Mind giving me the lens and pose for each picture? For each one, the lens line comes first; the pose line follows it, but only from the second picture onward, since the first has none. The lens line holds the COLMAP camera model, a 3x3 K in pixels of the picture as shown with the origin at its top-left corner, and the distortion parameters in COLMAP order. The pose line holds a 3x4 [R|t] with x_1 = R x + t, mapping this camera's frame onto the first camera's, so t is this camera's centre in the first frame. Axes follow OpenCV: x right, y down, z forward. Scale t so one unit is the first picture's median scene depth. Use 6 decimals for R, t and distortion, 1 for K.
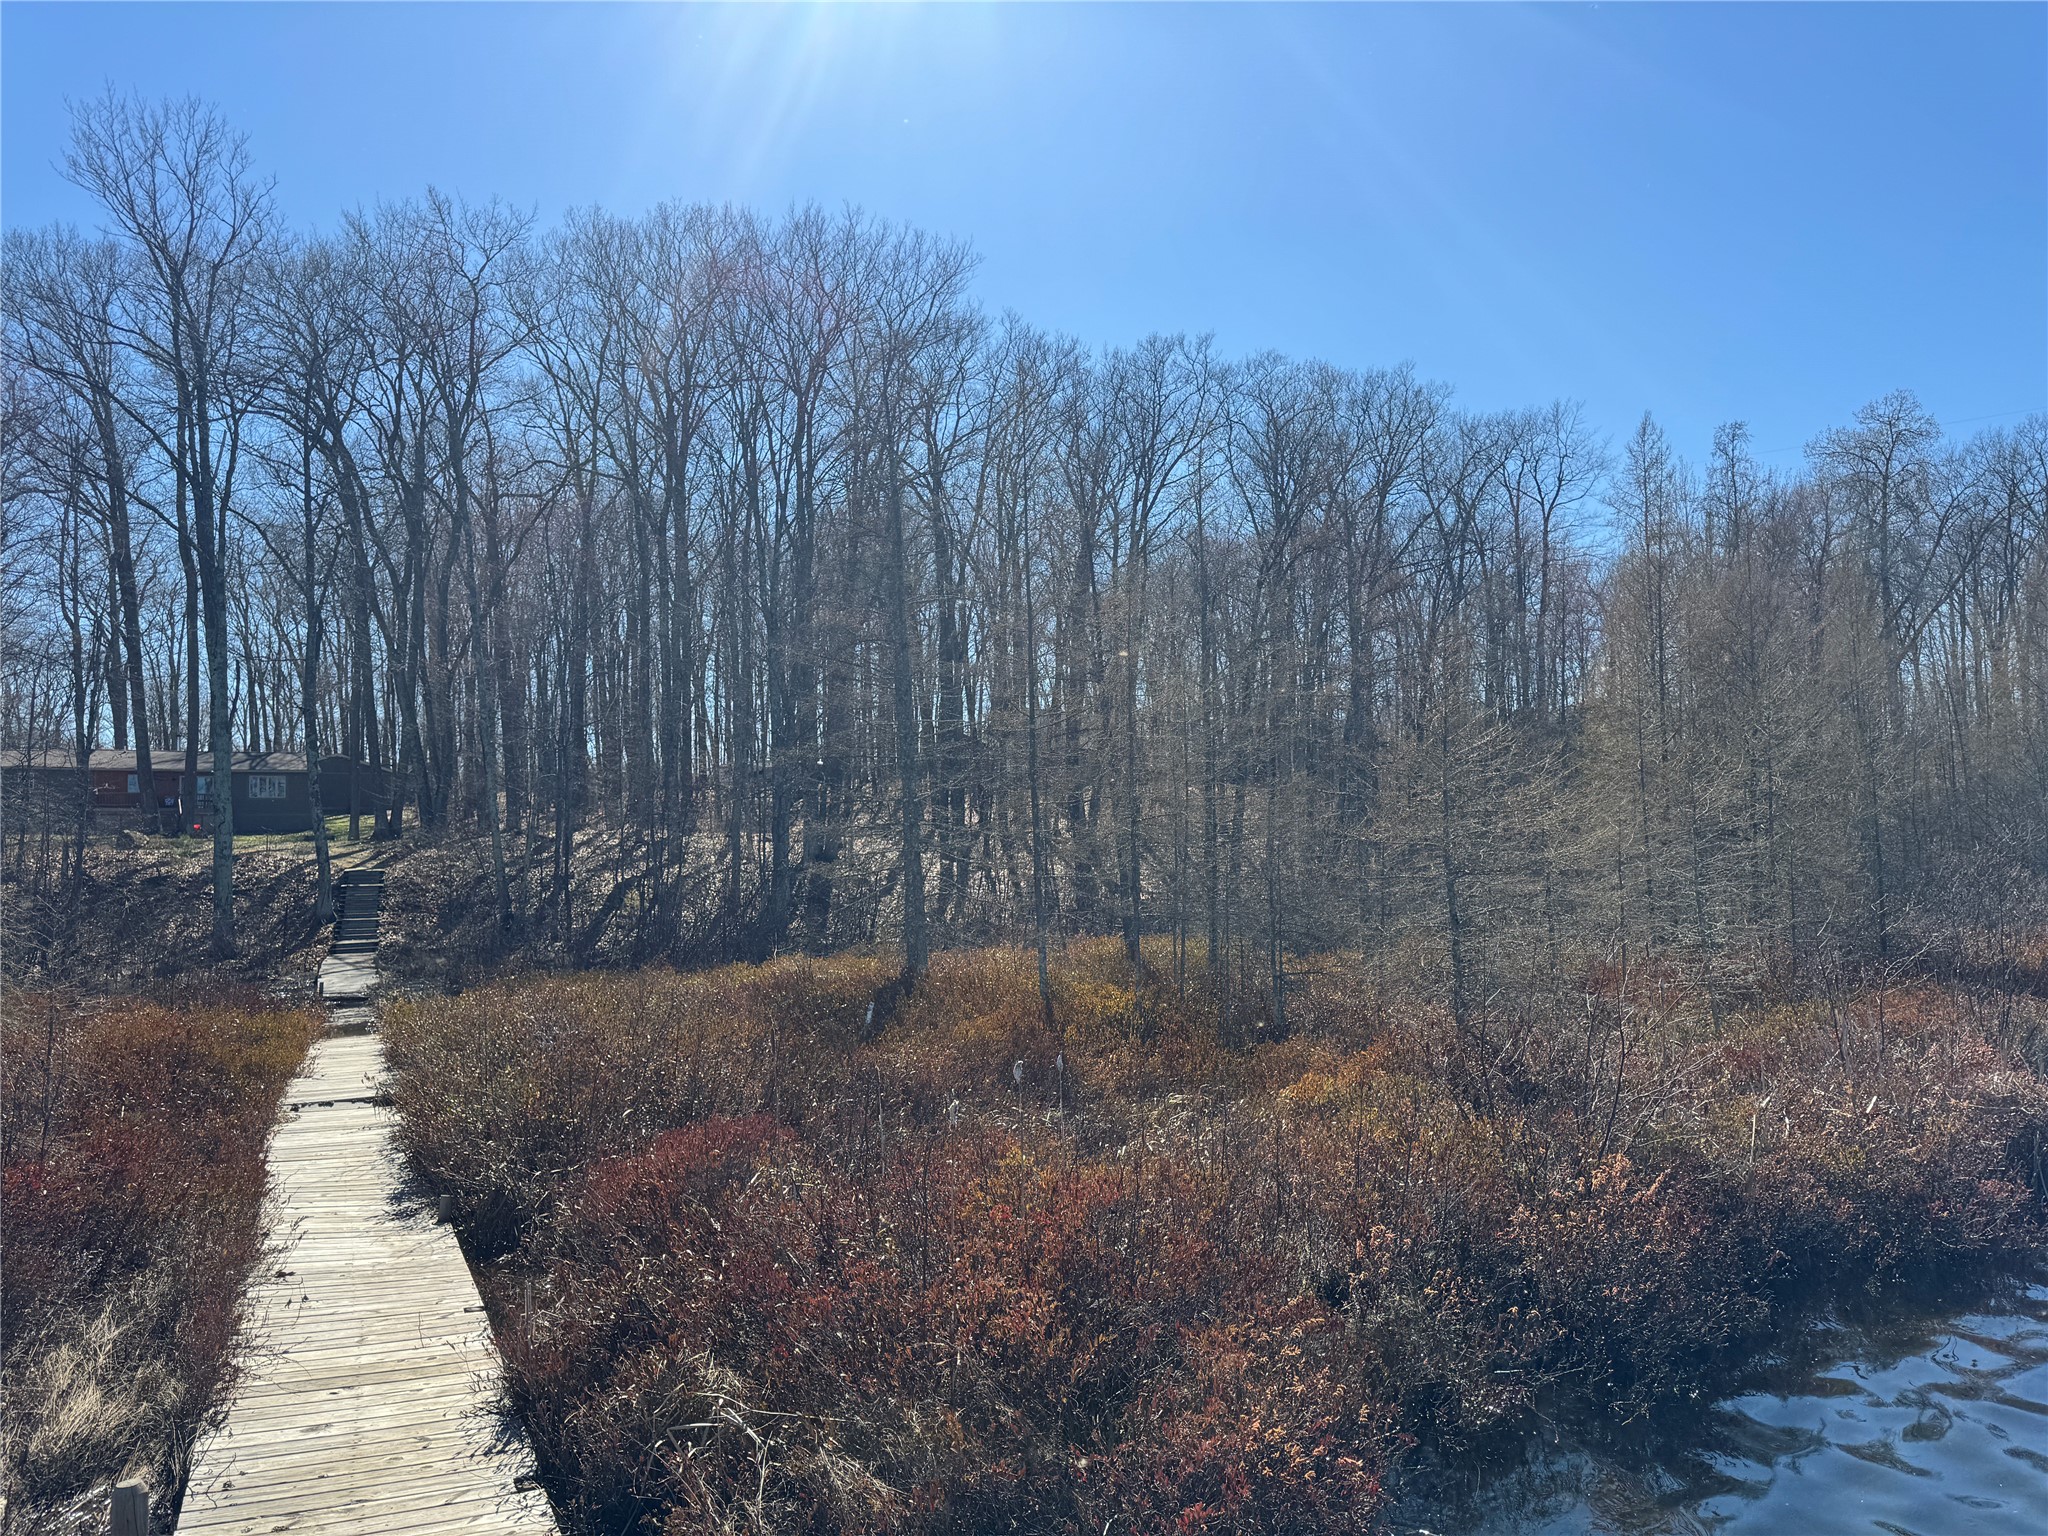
lens RADIAL K [[1439.9, 0, 1026.3], [0, 1439.9, 769.5], [0, 0, 1]] dist [0.138801, -0.211339]
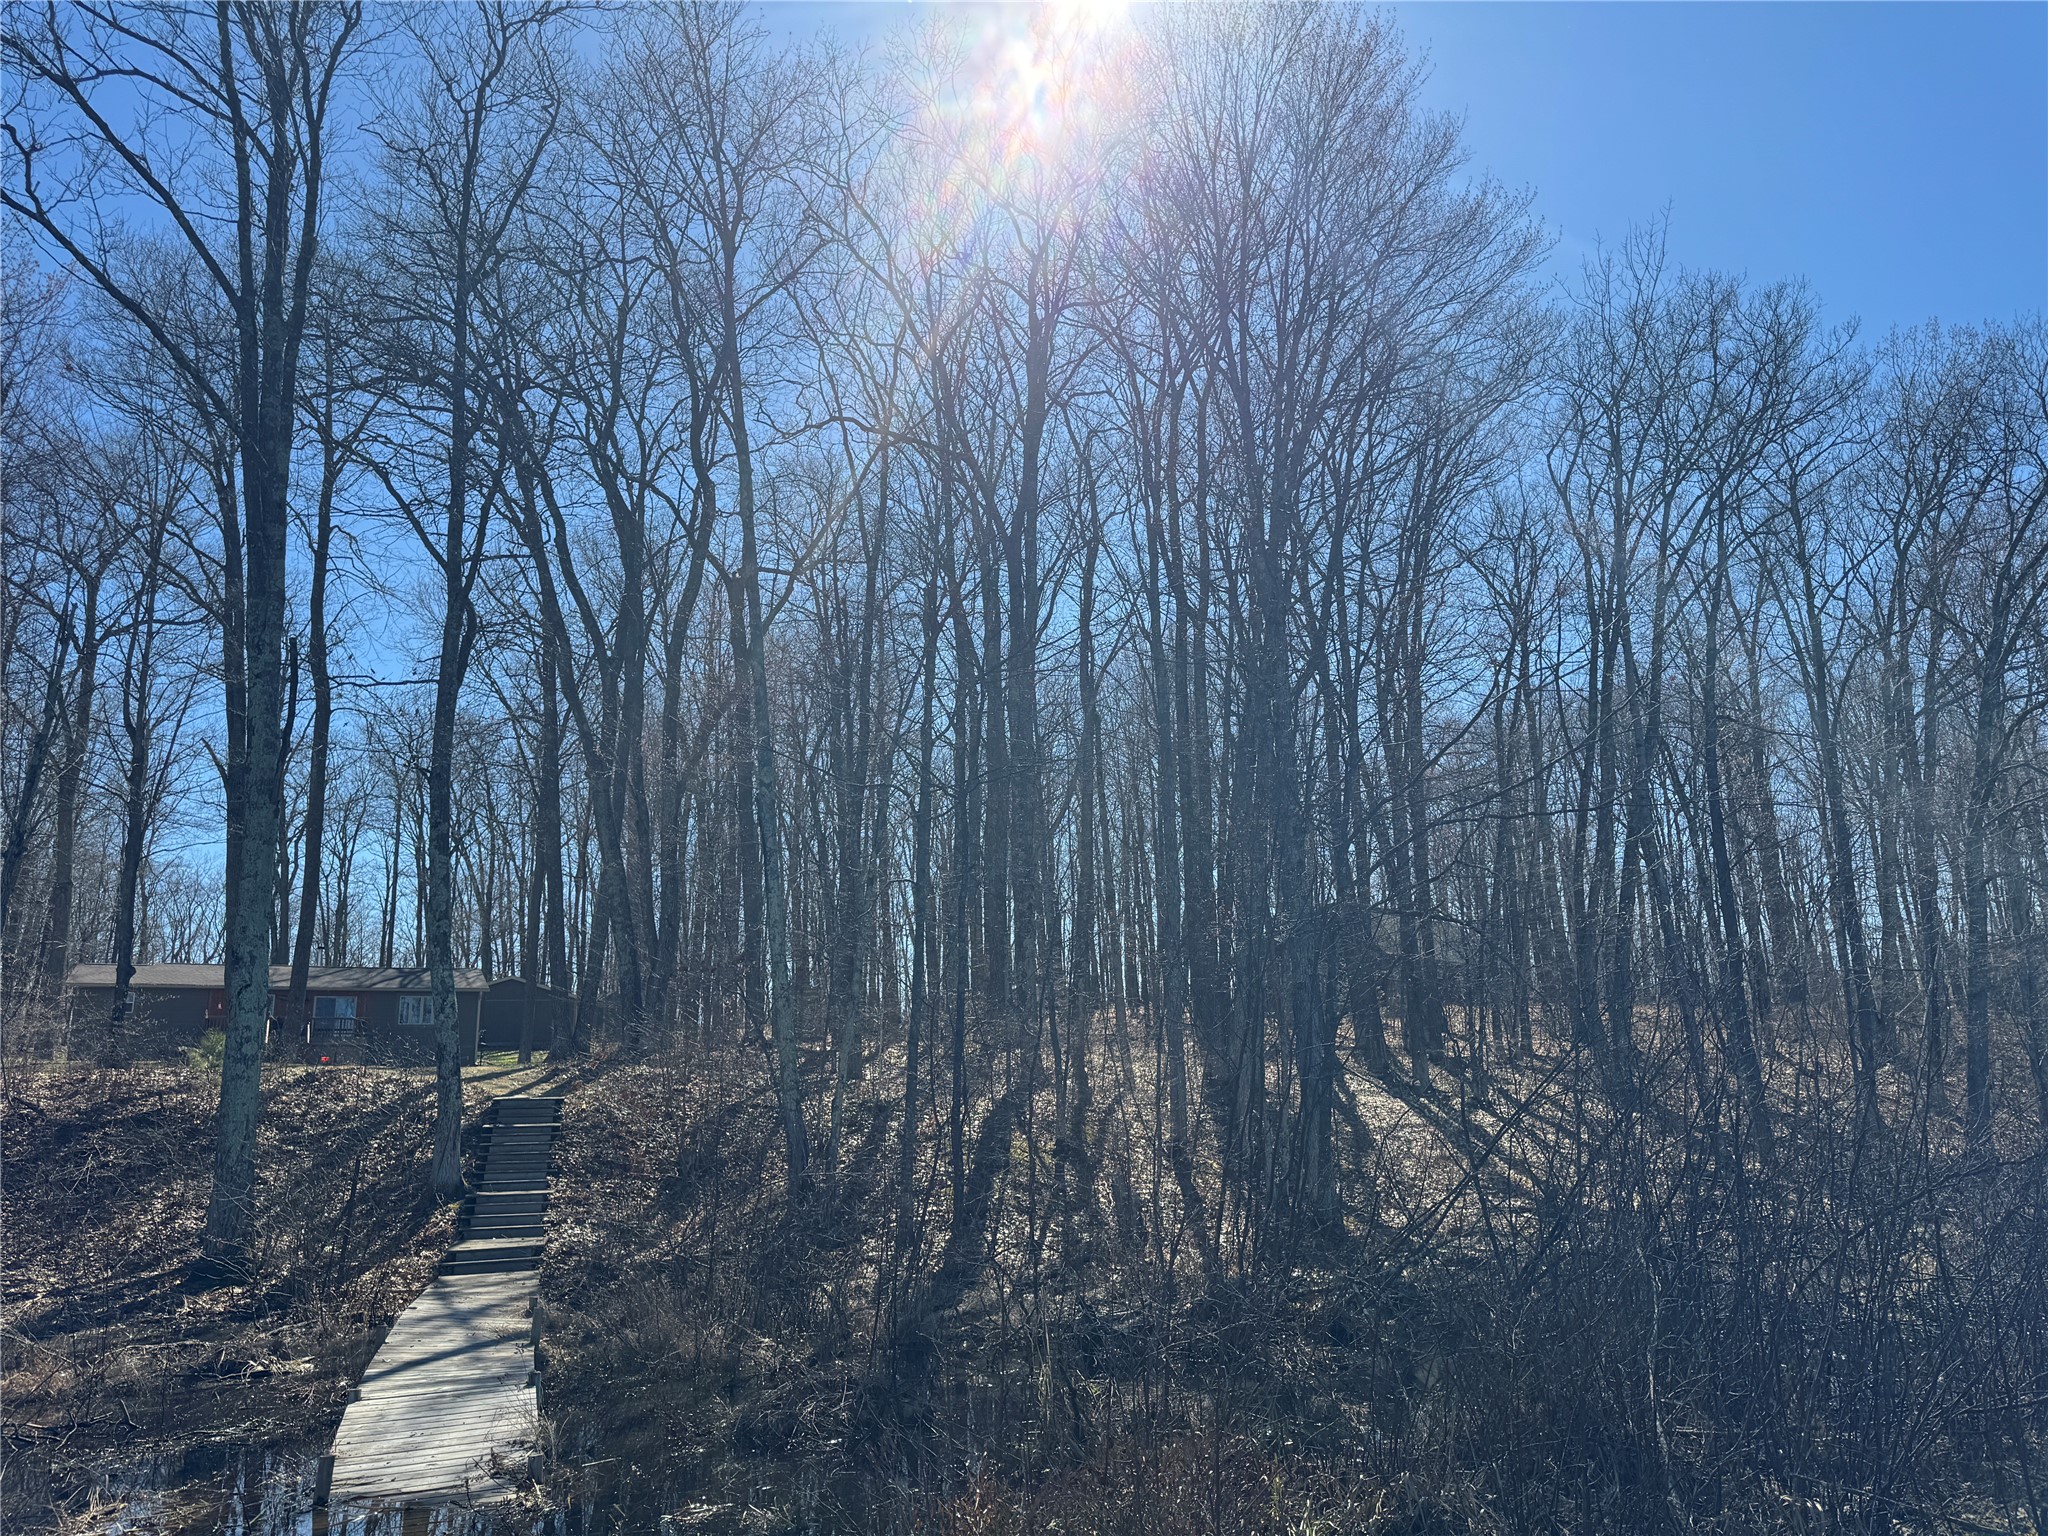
lens RADIAL K [[1439.9, 0, 1026.3], [0, 1439.9, 769.5], [0, 0, 1]] dist [0.138801, -0.211339]
pose [[0.993627, -0.032006, -0.108078, -0.214426], [0.011997, 0.983422, -0.180933, 0.051069], [0.112078, 0.178483, 0.977539, 0.490489]]
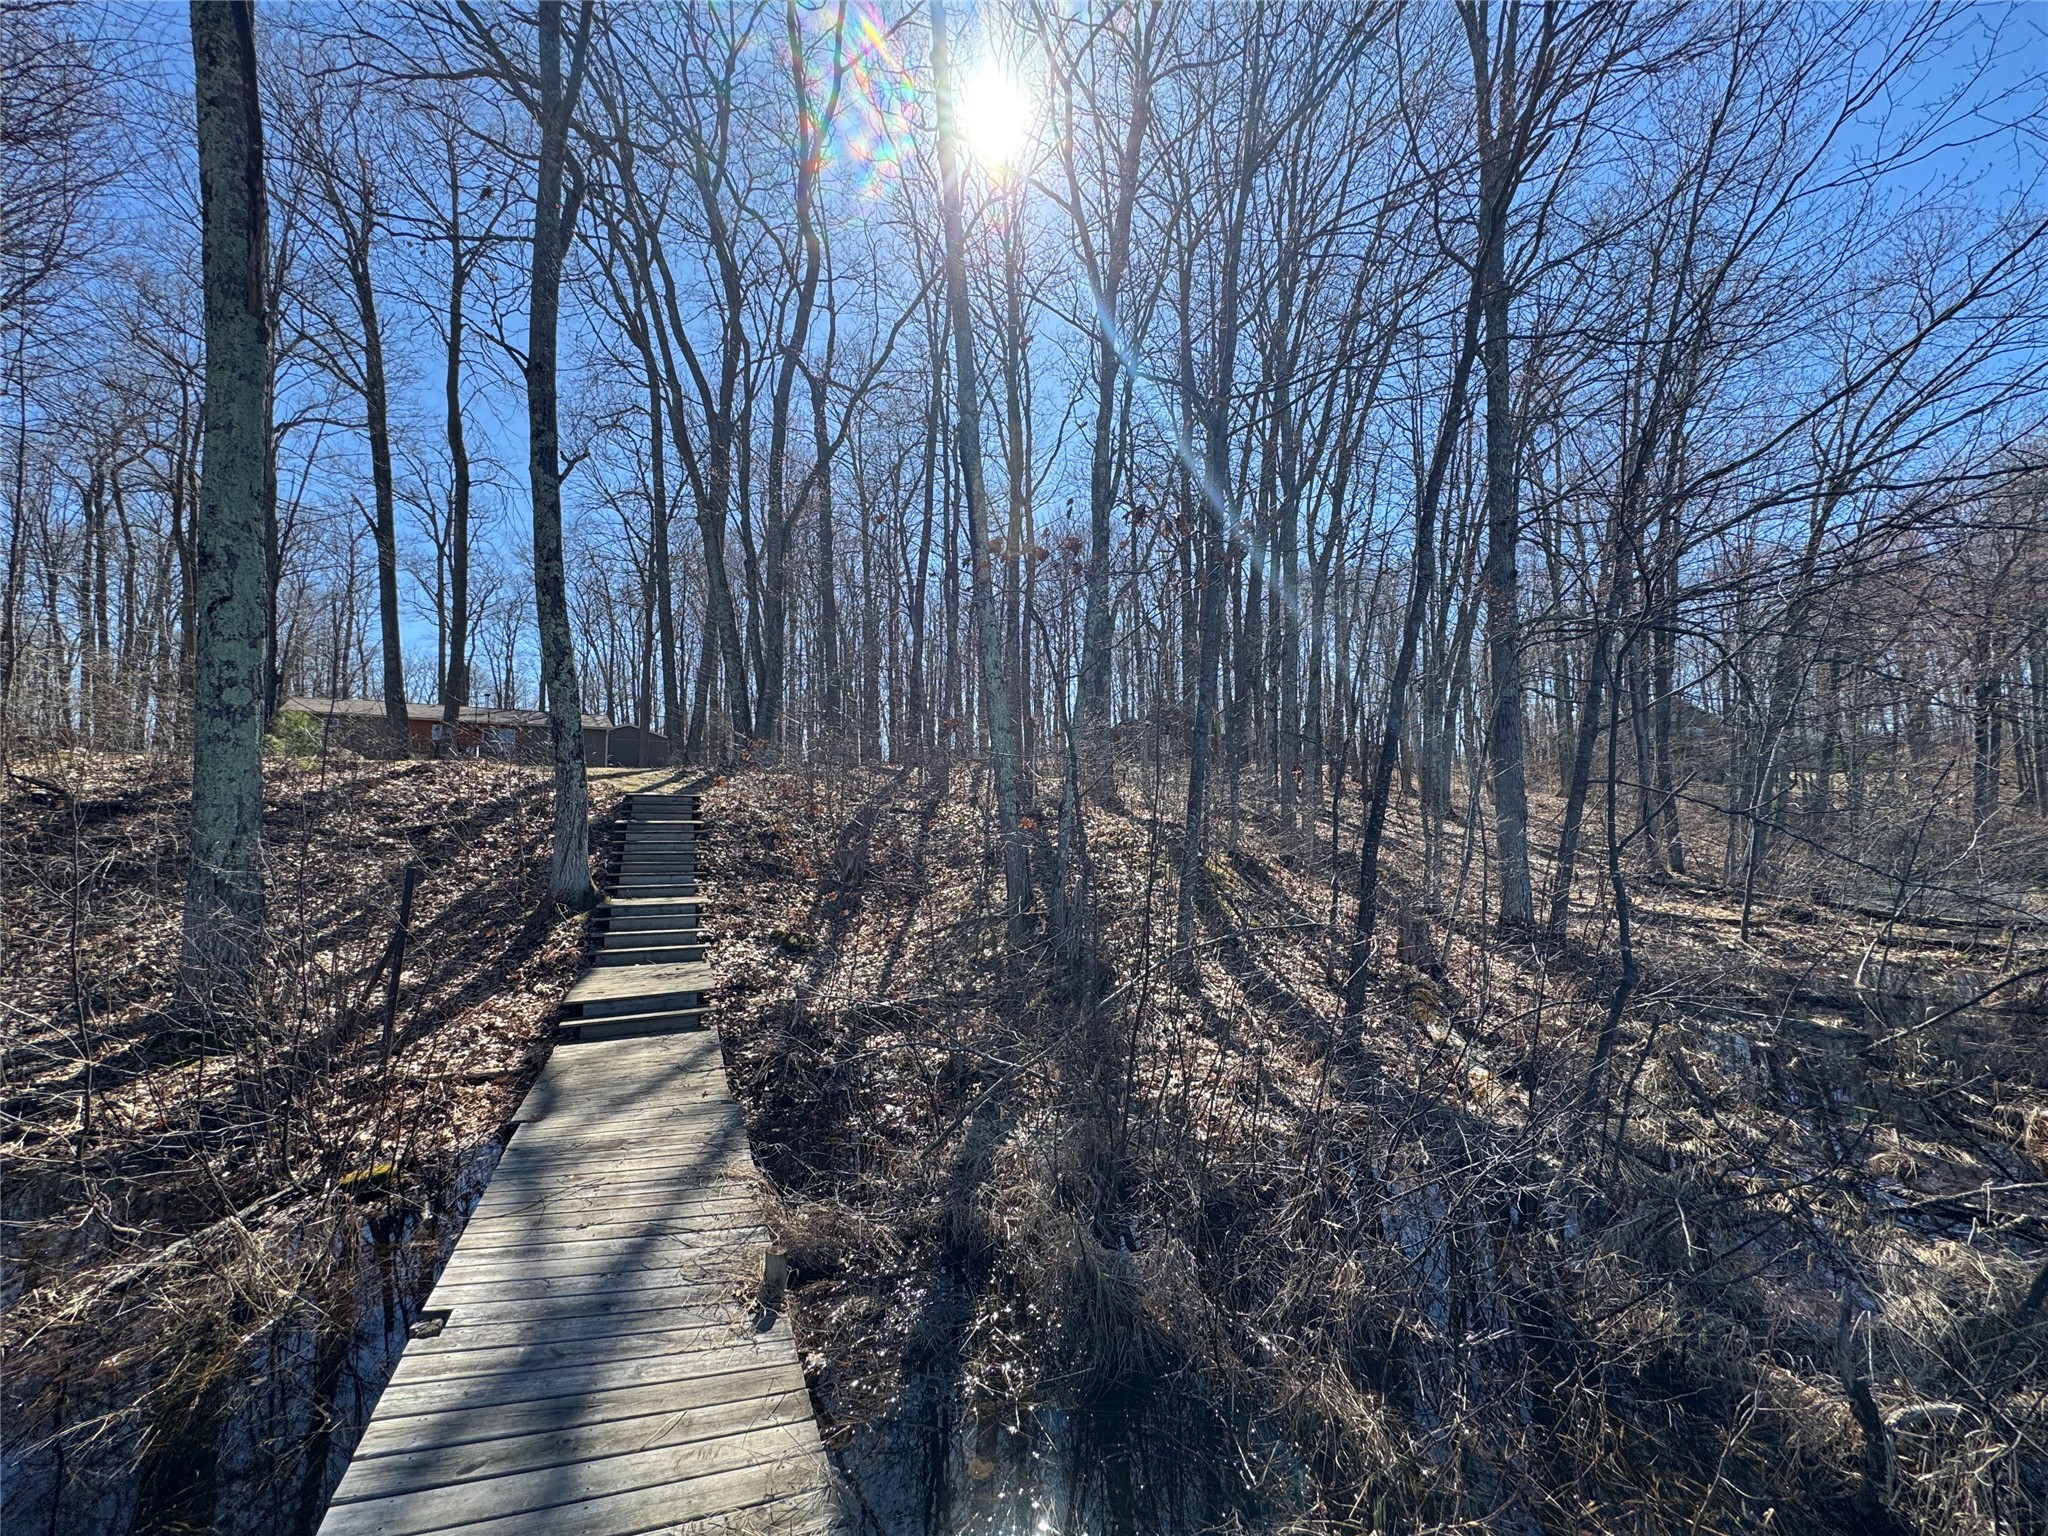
lens RADIAL K [[820.0, 0, 1020.0], [0, 820.0, 761.7], [0, 0, 1]] dist [0.002608, 0.000005]
pose [[0.999942, 0.010772, 0.000736, -0.335648], [-0.010749, 0.999610, -0.025773, 0.065080], [-0.001013, 0.025763, 0.999668, 0.734656]]
